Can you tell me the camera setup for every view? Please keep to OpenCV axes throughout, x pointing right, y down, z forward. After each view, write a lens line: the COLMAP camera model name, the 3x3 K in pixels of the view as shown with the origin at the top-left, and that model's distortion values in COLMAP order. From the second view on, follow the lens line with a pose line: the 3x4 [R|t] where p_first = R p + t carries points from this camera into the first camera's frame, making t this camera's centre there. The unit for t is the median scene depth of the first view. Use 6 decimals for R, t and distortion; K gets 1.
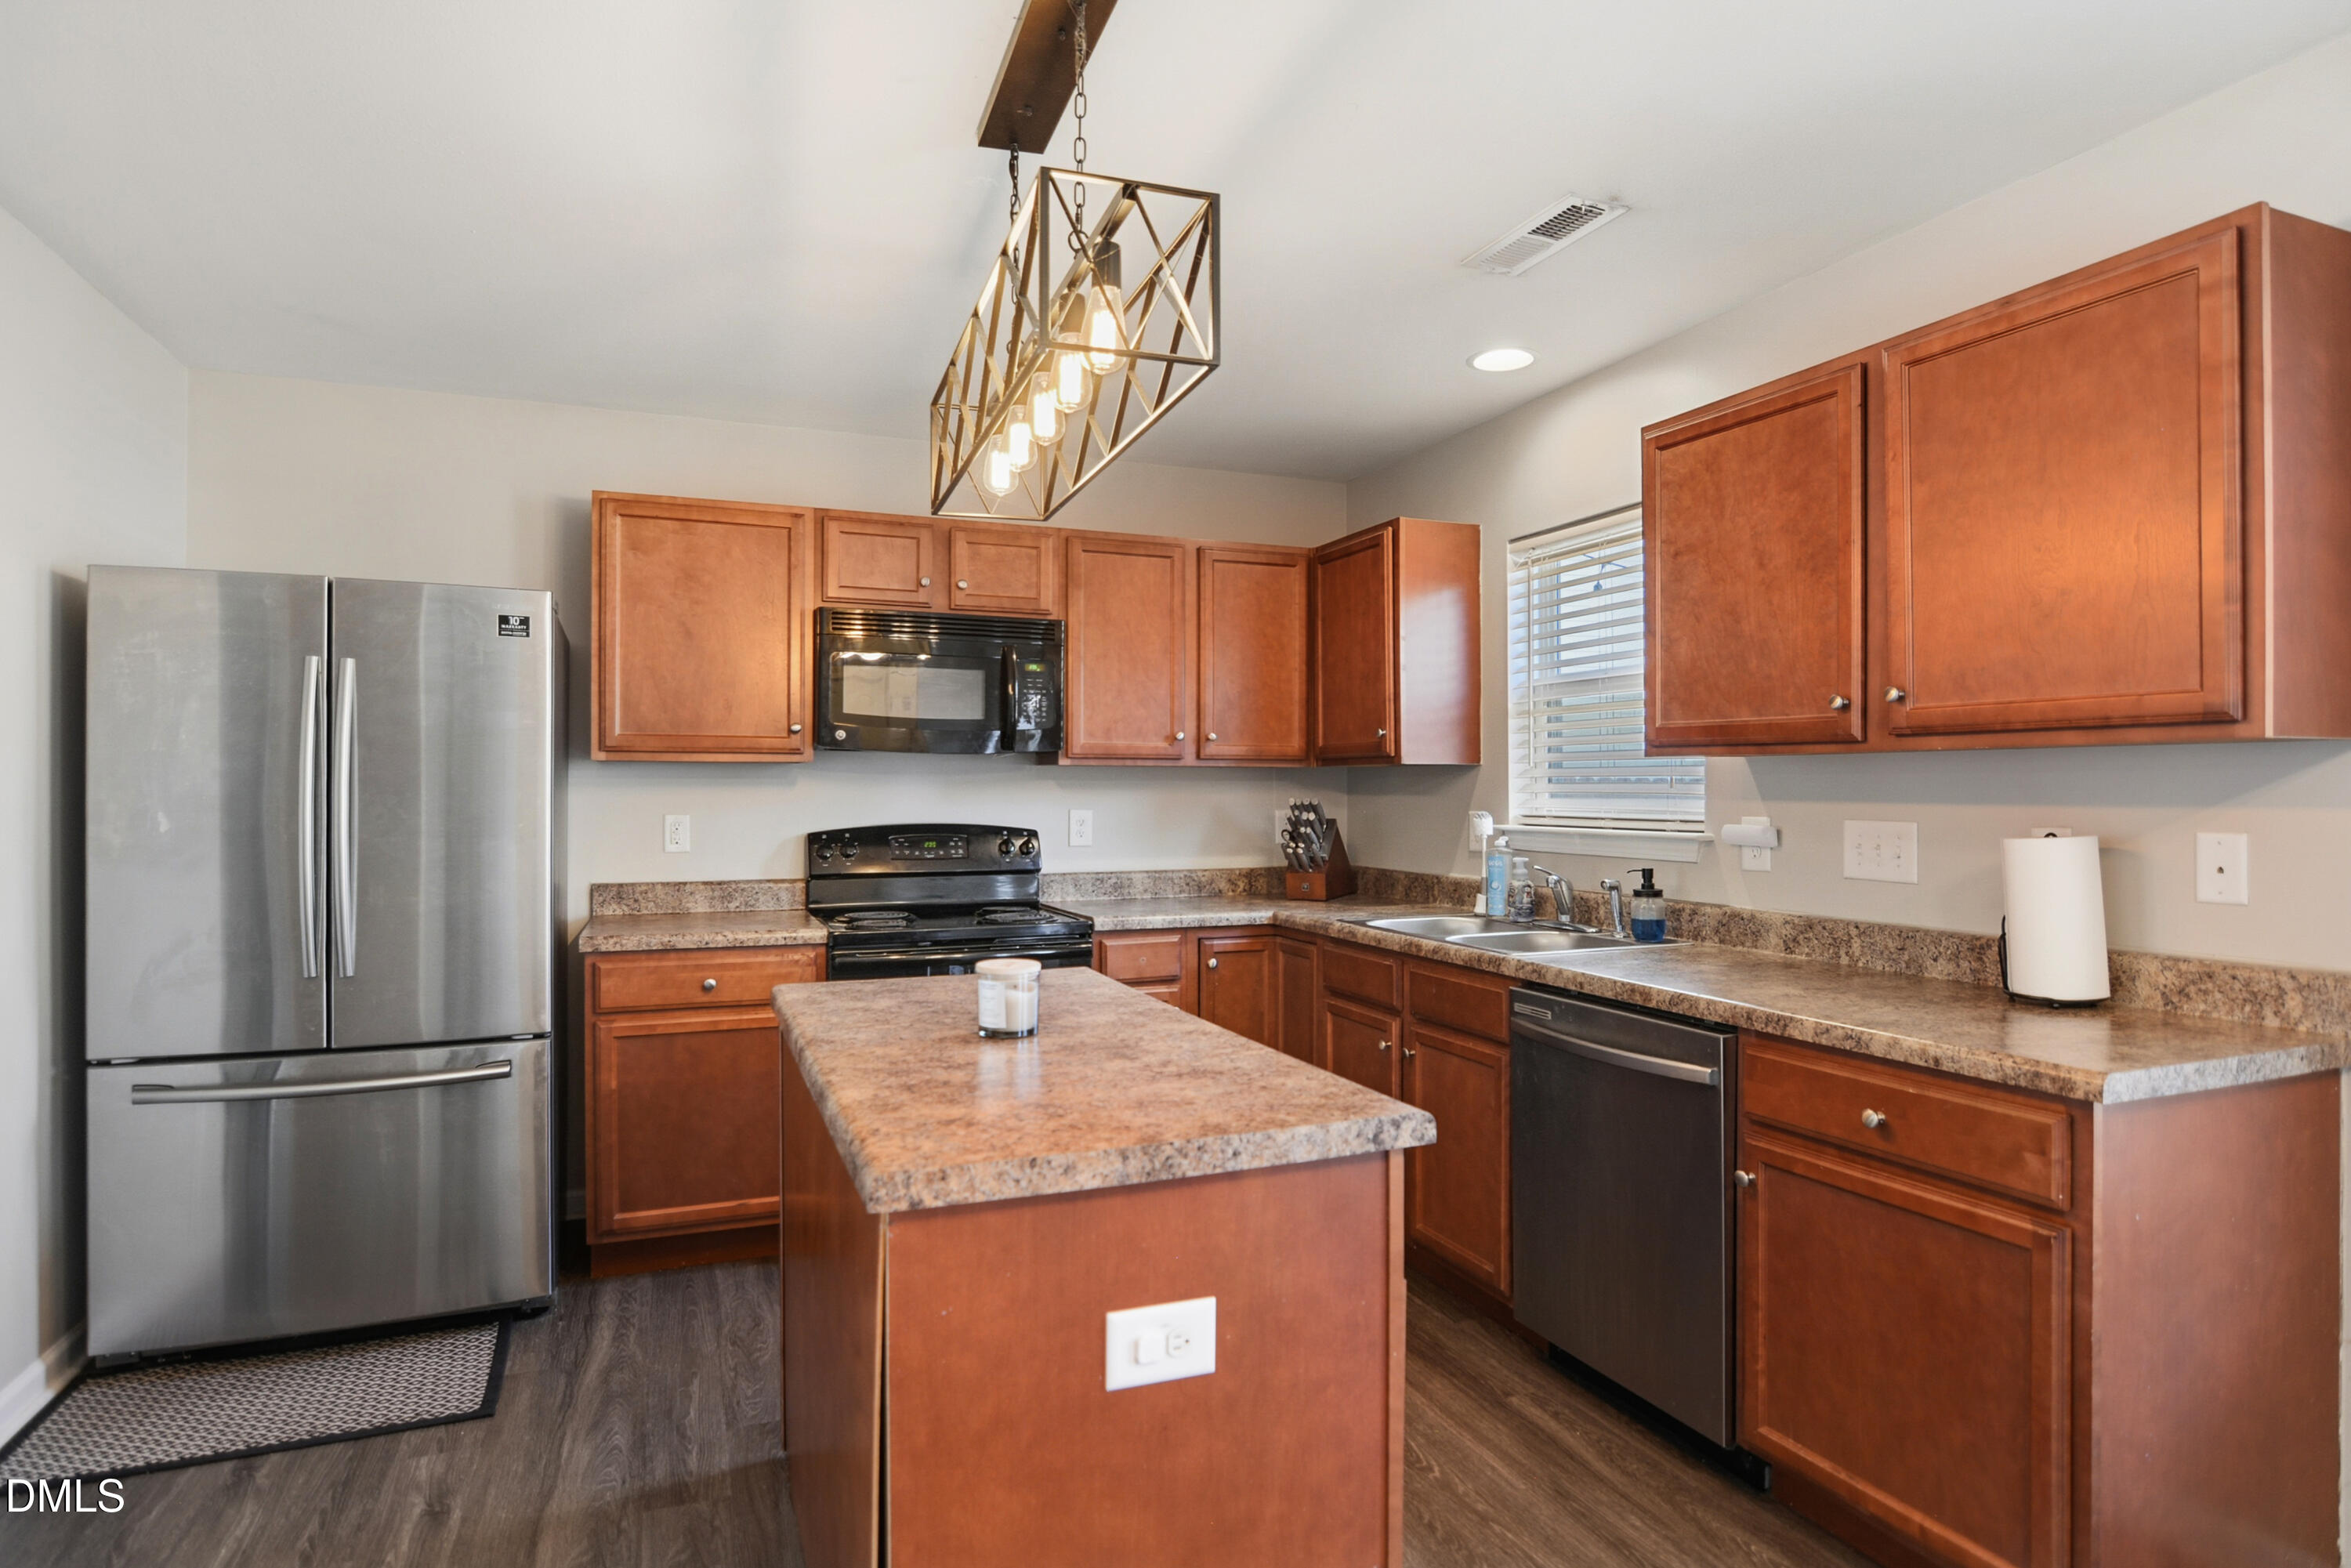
lens RADIAL K [[1258.9, 0, 1154.6], [0, 1258.9, 786.4], [0, 0, 1]] dist [-0.026876, -0.001348]
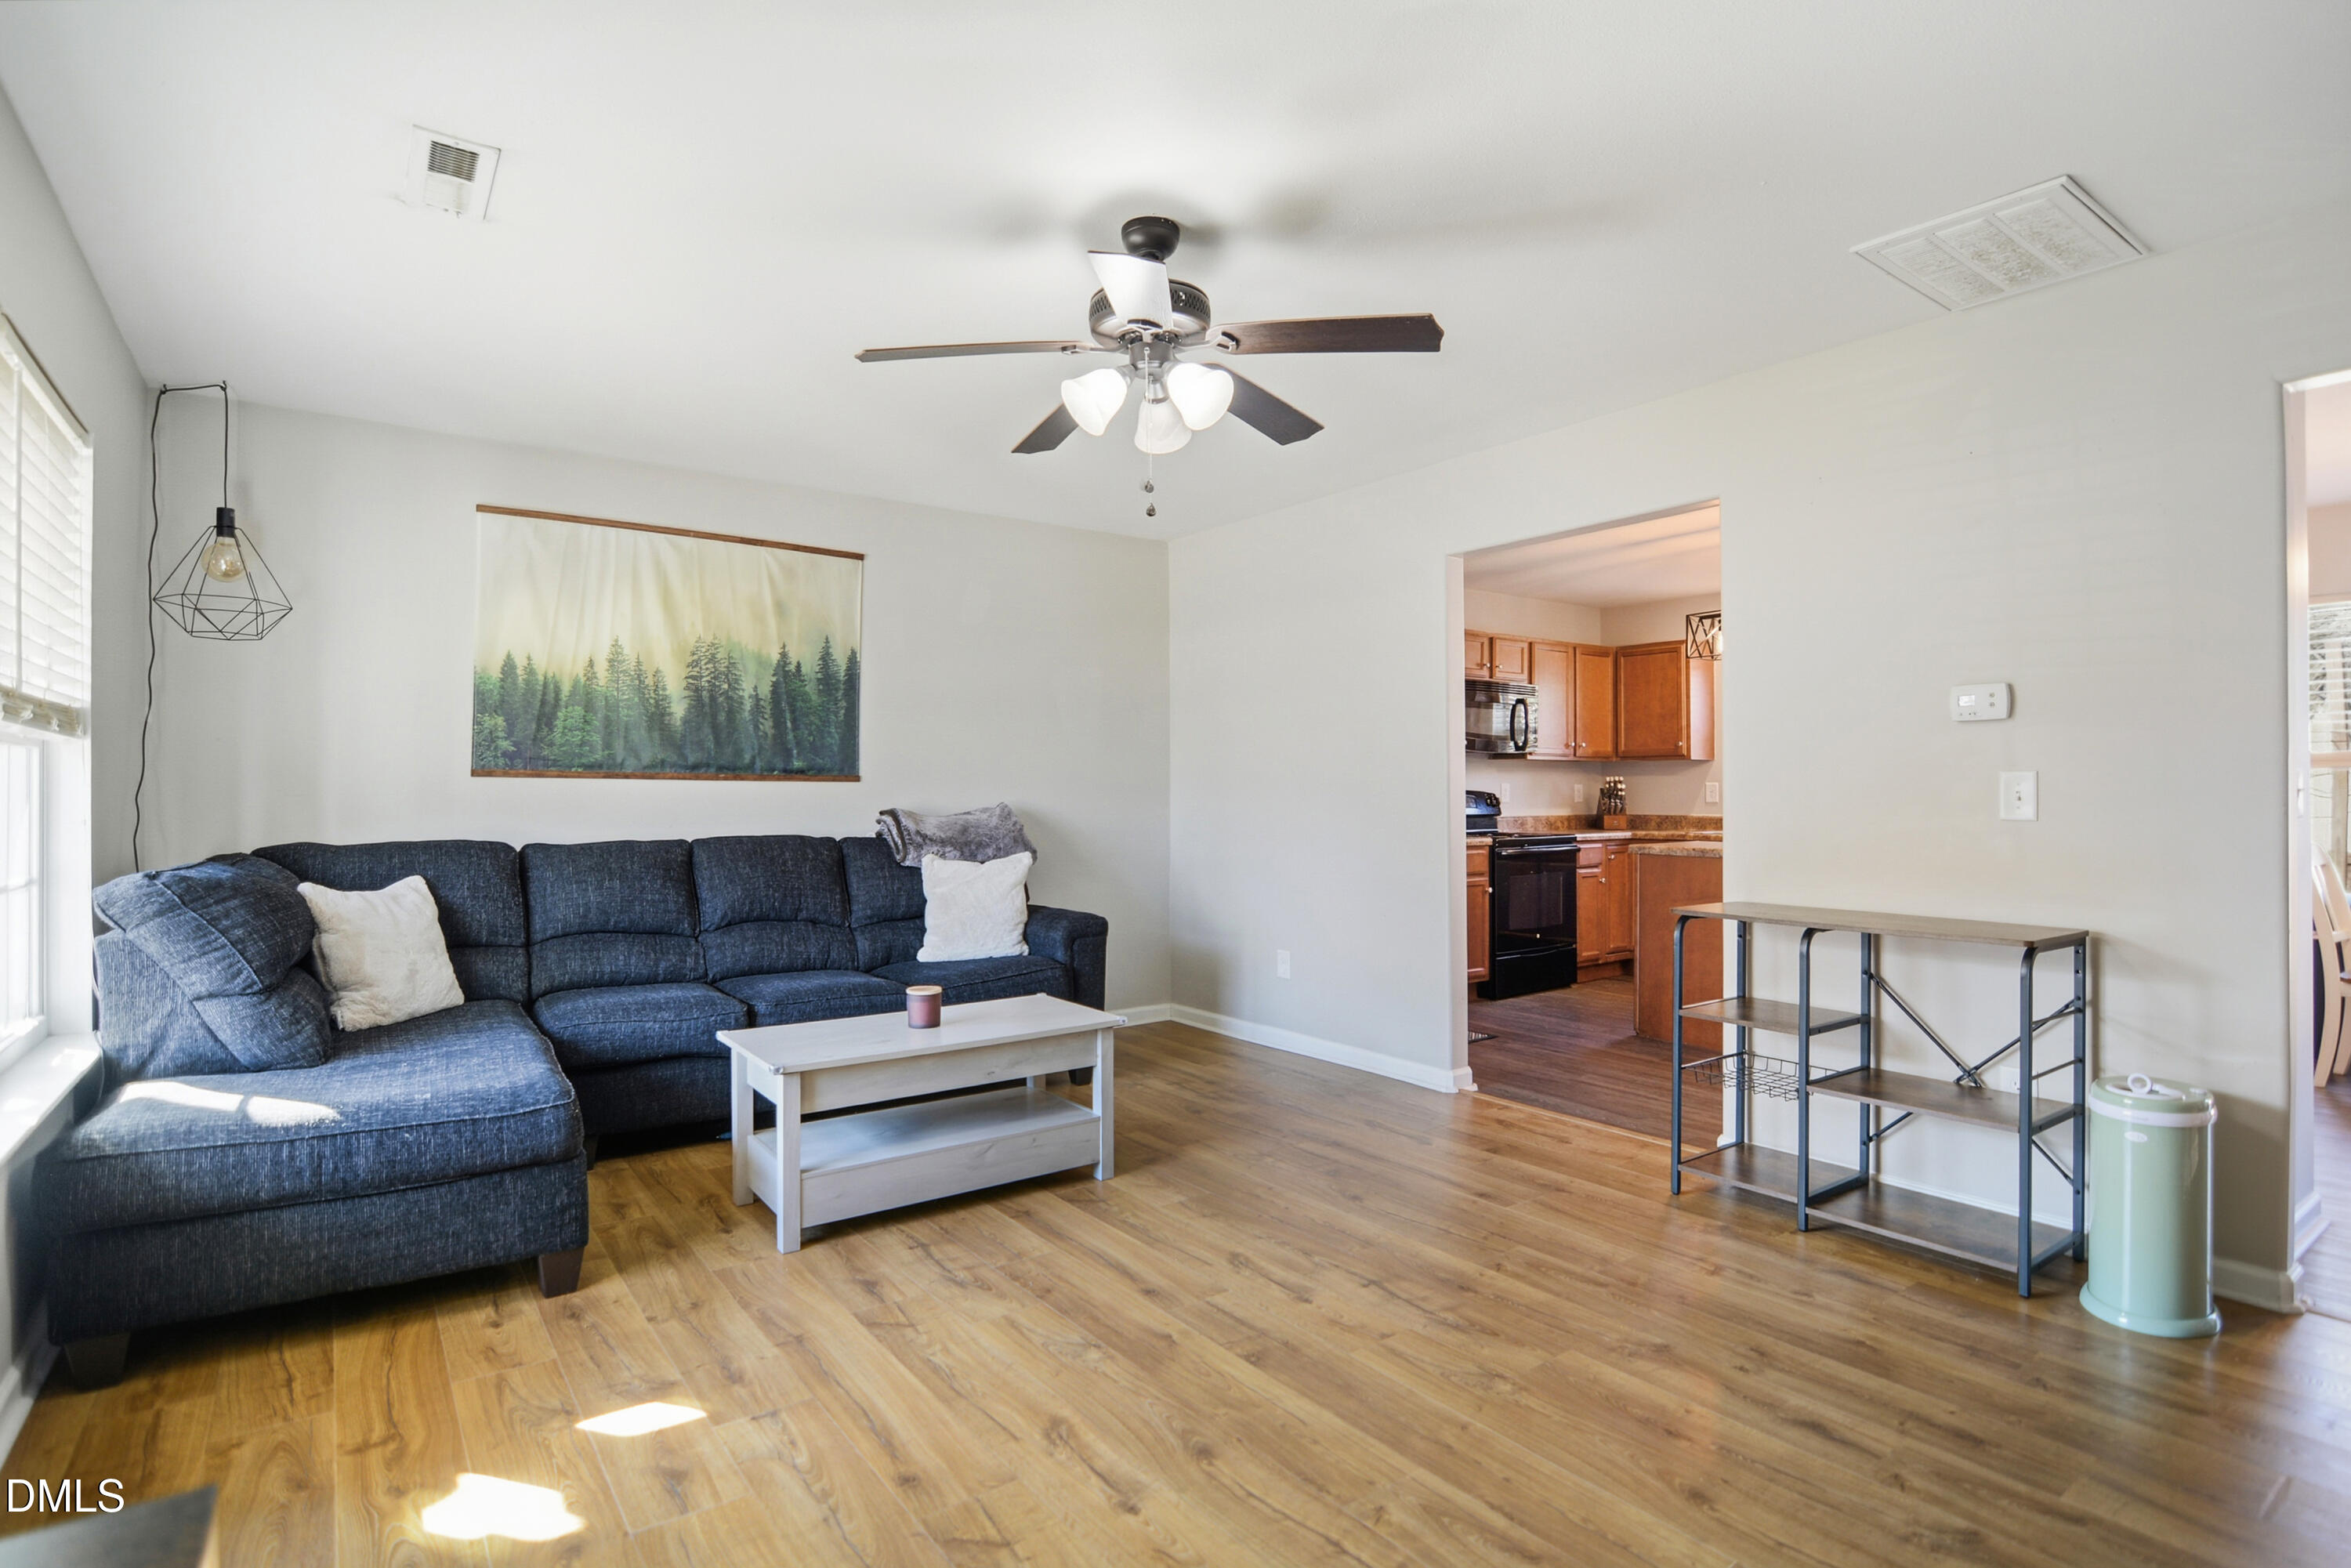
lens RADIAL K [[1173.2, 0, 1175.0], [0, 1173.2, 782.9], [0, 0, 1]] dist [-0.031846, 0.008834]
pose [[0.968220, -0.002993, 0.250082, -1.533515], [0.002435, 0.999994, 0.002540, 0.019175], [-0.250088, -0.001851, 0.968221, -0.888831]]
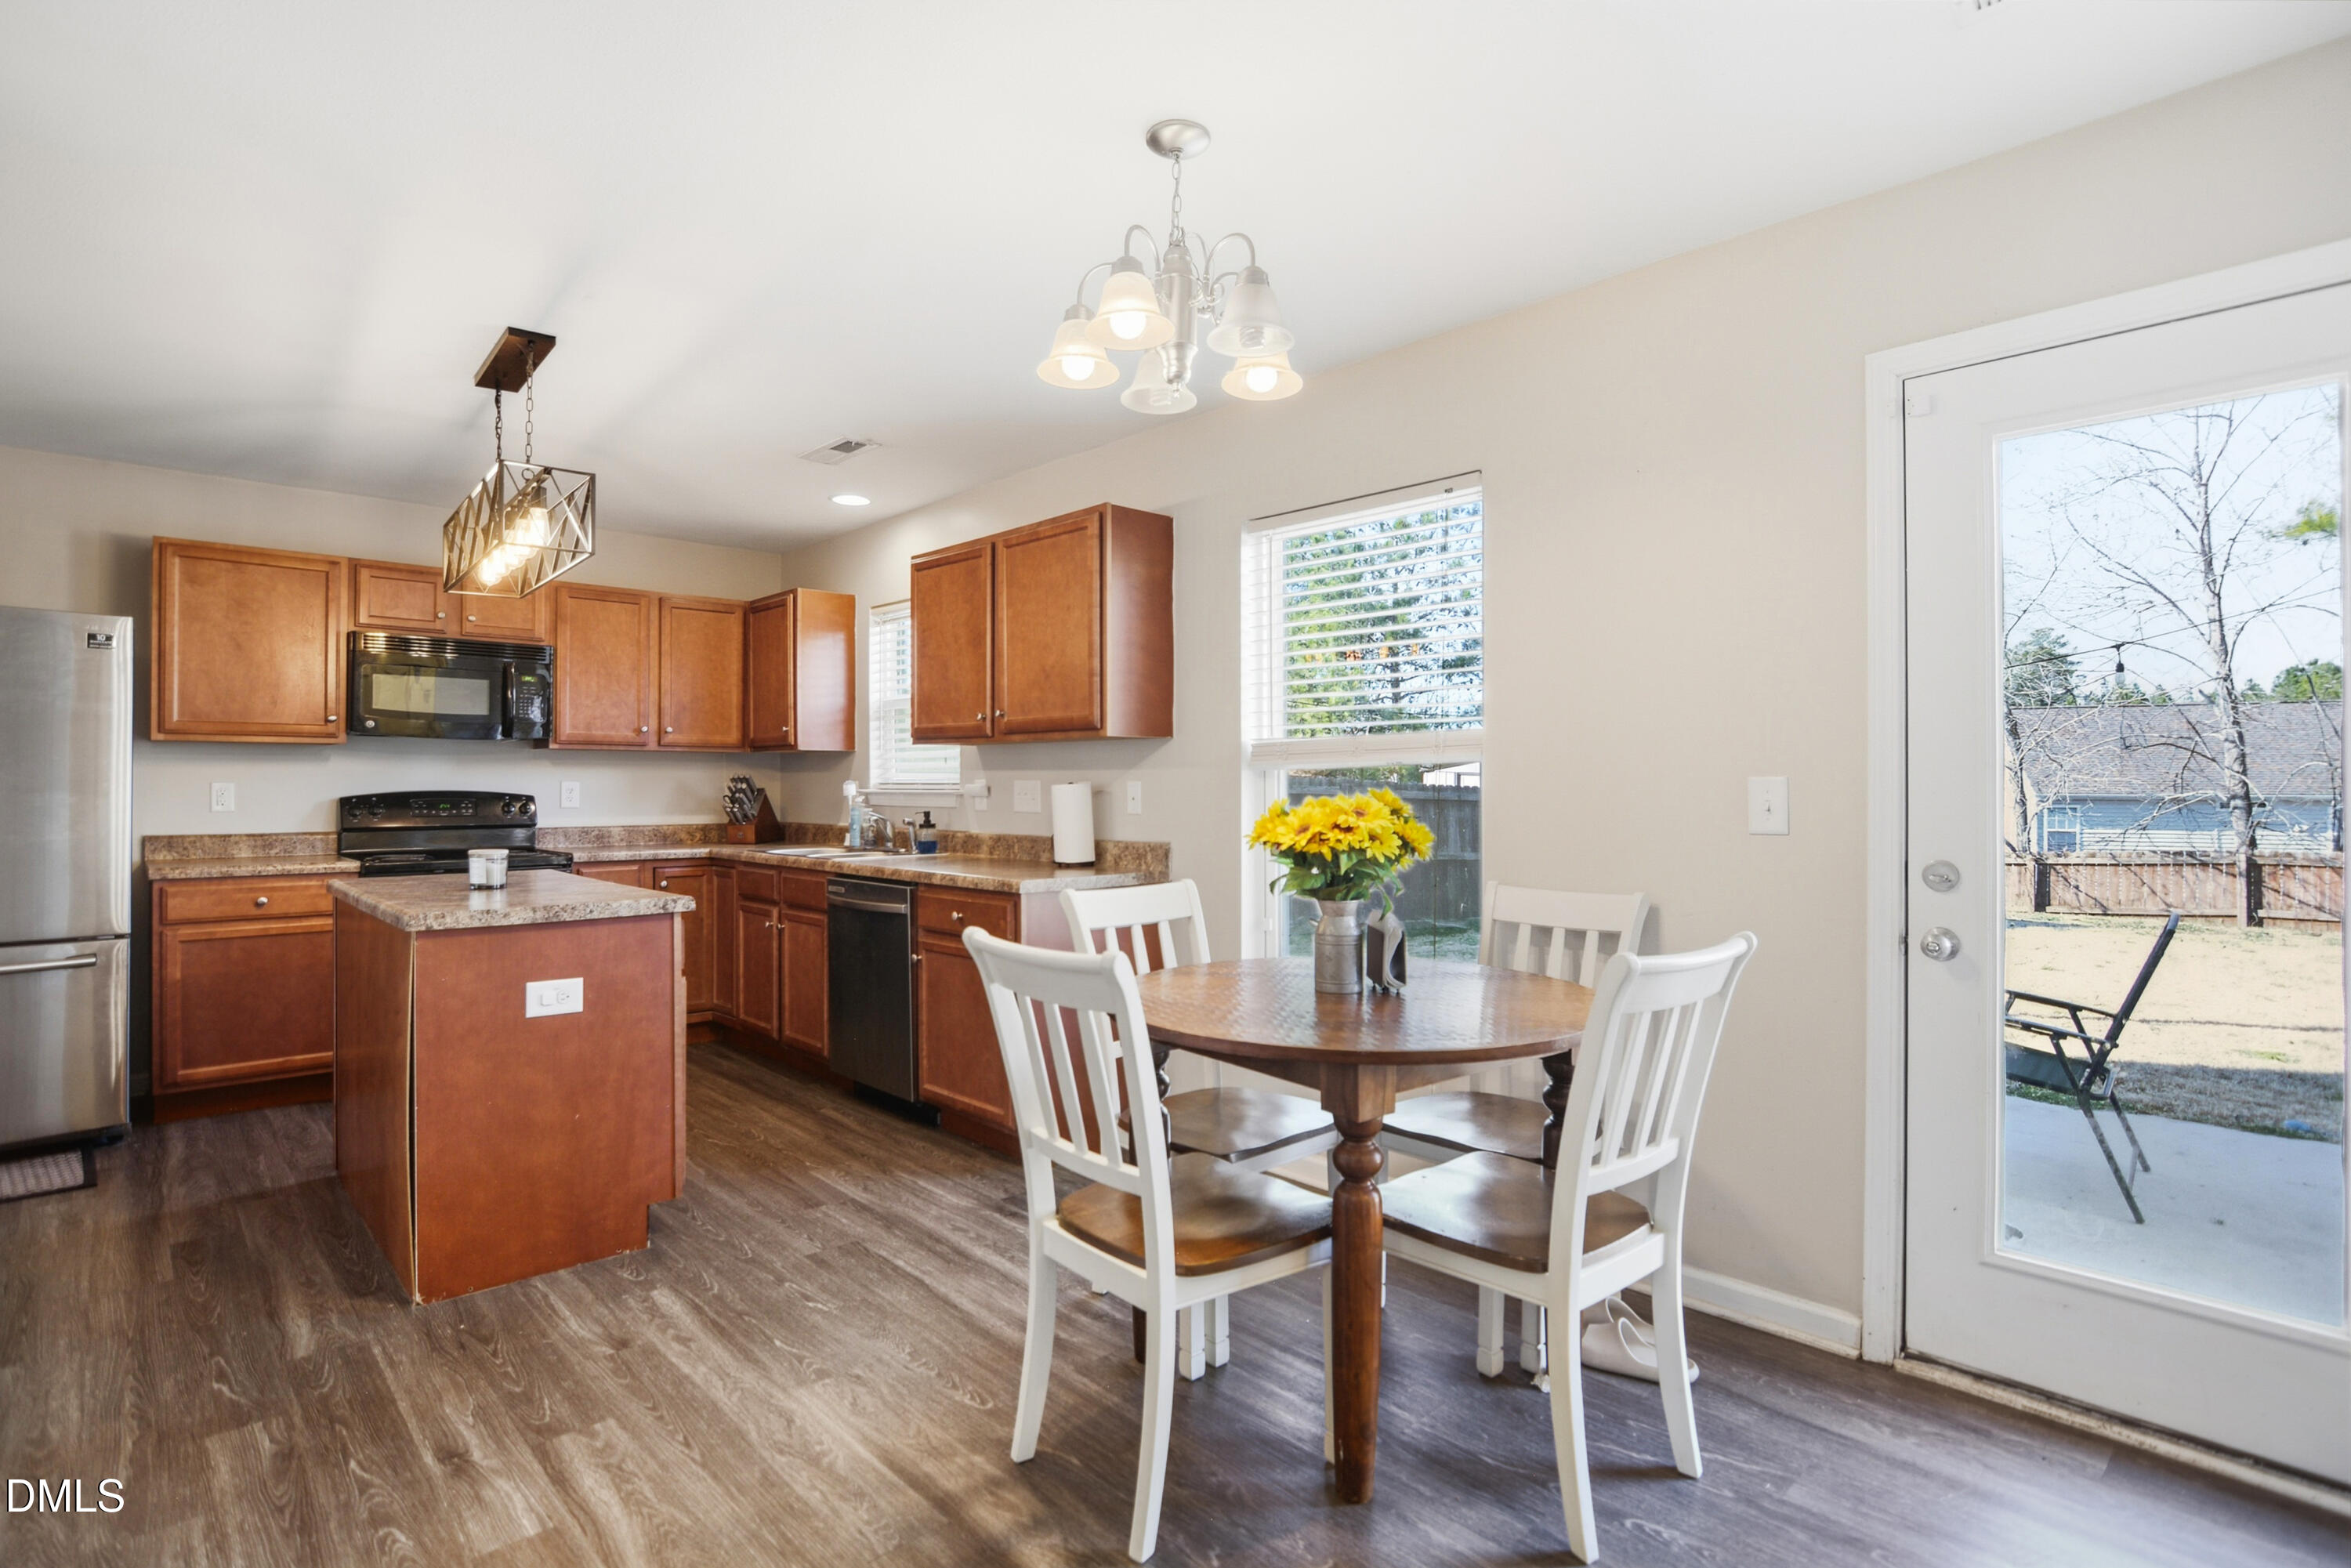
lens RADIAL K [[1173.2, 0, 1181.0], [0, 1173.2, 776.6], [0, 0, 1]] dist [-0.031846, 0.008834]
pose [[0.927310, 0.002722, 0.374284, 0.134799], [-0.001001, 0.999988, -0.004793, 0.029350], [-0.374293, 0.004070, 0.927302, -0.686218]]
